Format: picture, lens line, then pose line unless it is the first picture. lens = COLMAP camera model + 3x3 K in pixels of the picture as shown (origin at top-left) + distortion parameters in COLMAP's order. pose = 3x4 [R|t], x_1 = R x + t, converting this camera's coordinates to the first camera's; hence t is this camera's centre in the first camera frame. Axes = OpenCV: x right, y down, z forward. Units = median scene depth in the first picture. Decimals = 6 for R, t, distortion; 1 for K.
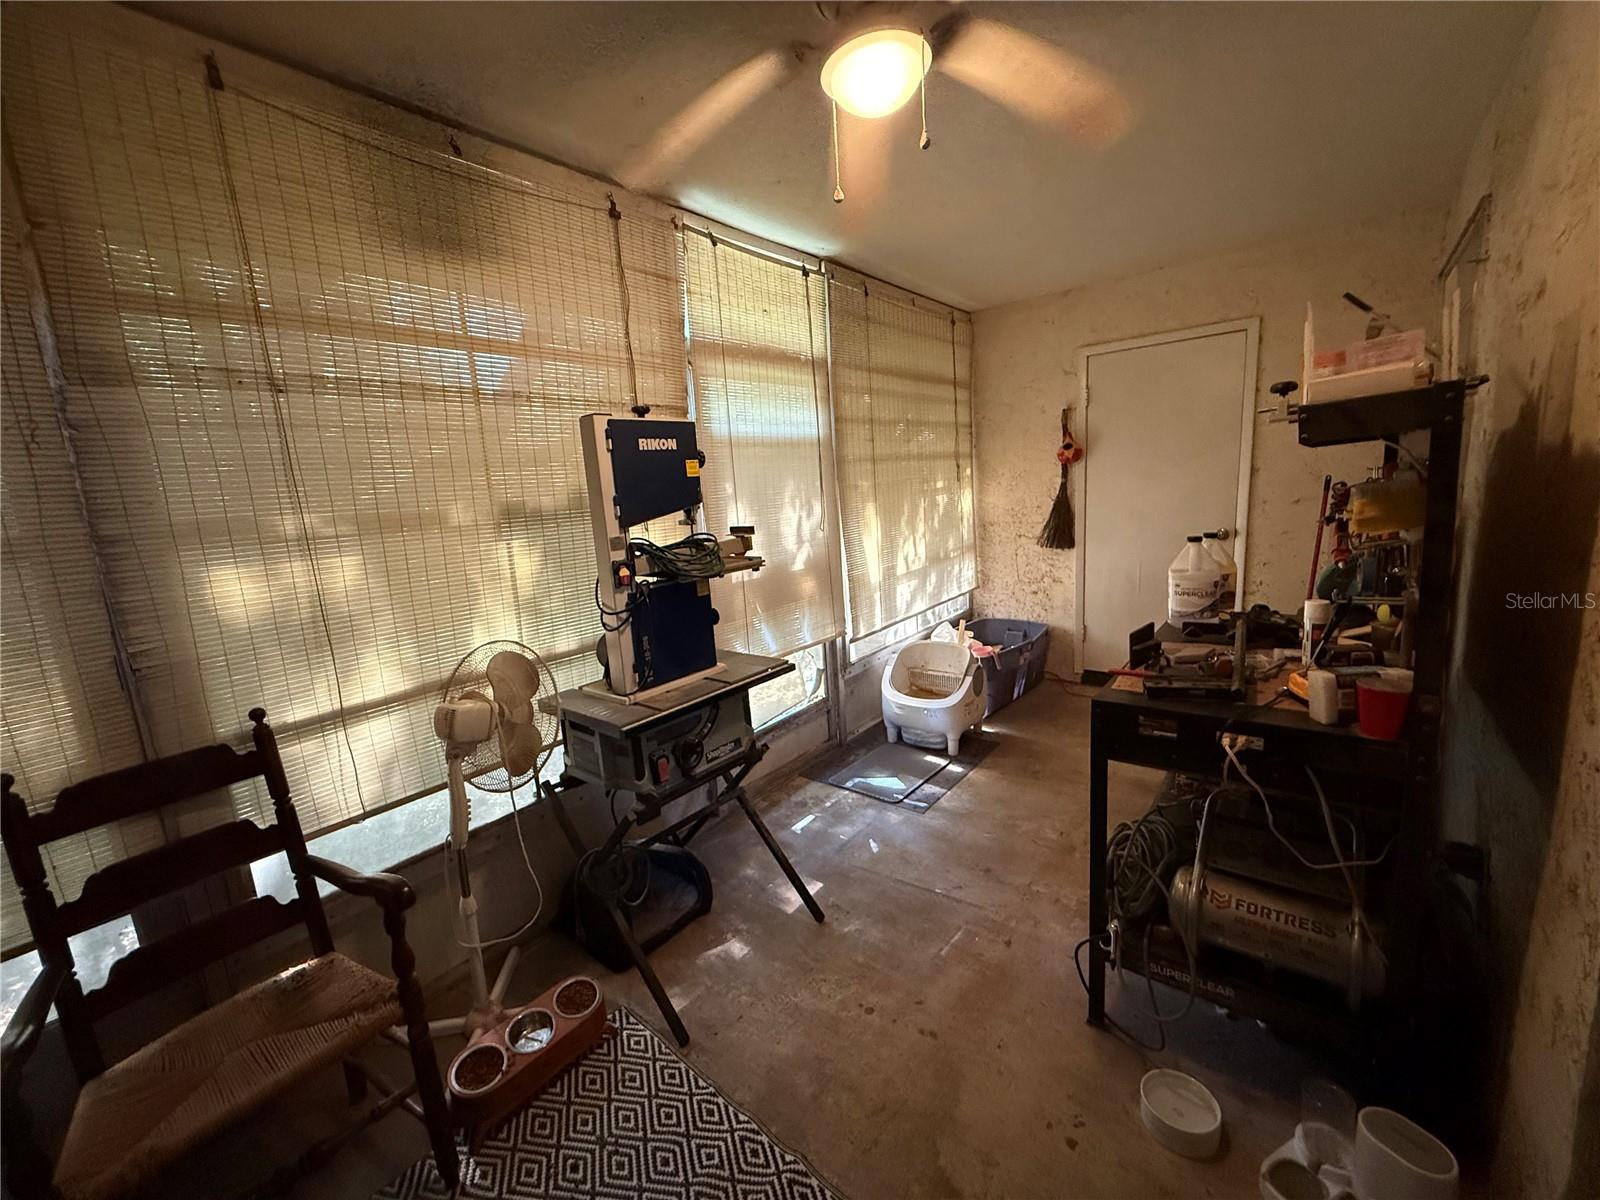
lens RADIAL K [[636.9, 0, 796.6], [0, 636.9, 594.8], [0, 0, 1]] dist [0.000473, 0.000620]
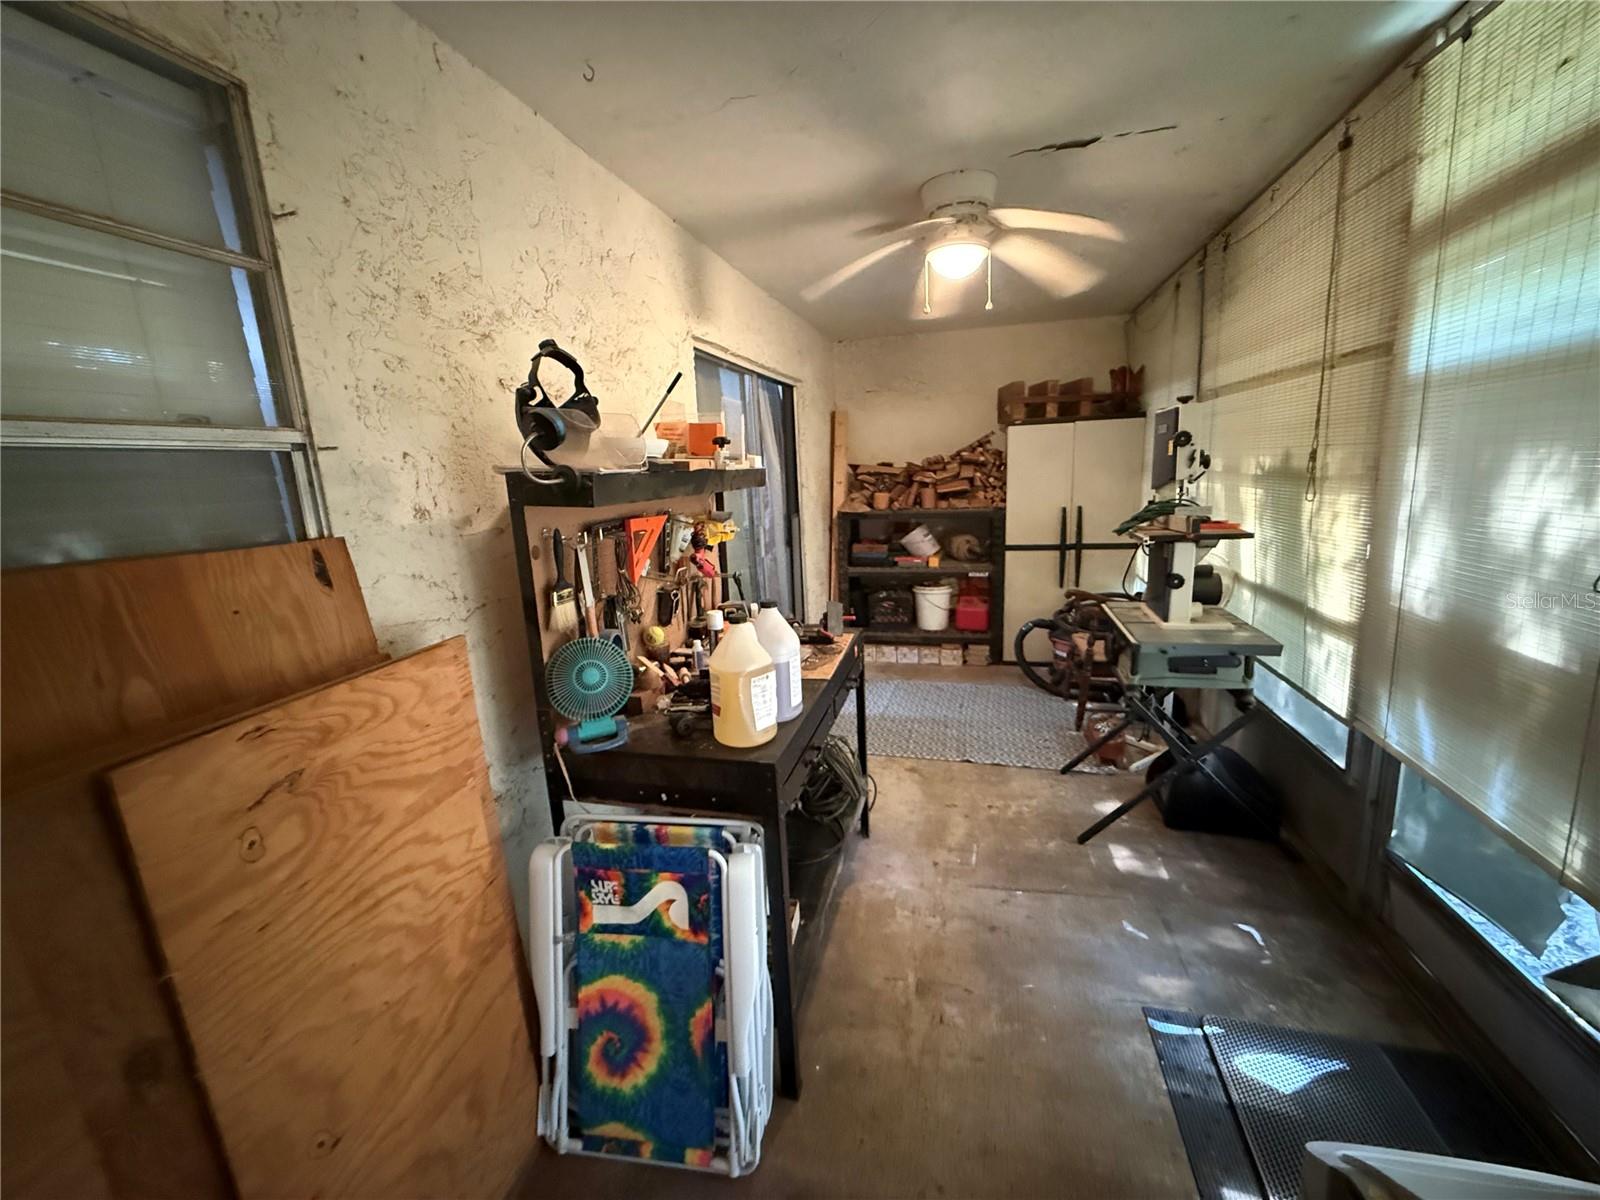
lens RADIAL K [[636.9, 0, 804.5], [0, 636.9, 593.7], [0, 0, 1]] dist [0.000473, 0.000620]
pose [[-0.901456, 0.193835, -0.387047, 0.881475], [0.043100, 0.929888, 0.365310, -0.381319], [0.430720, 0.312629, -0.846607, 1.663304]]
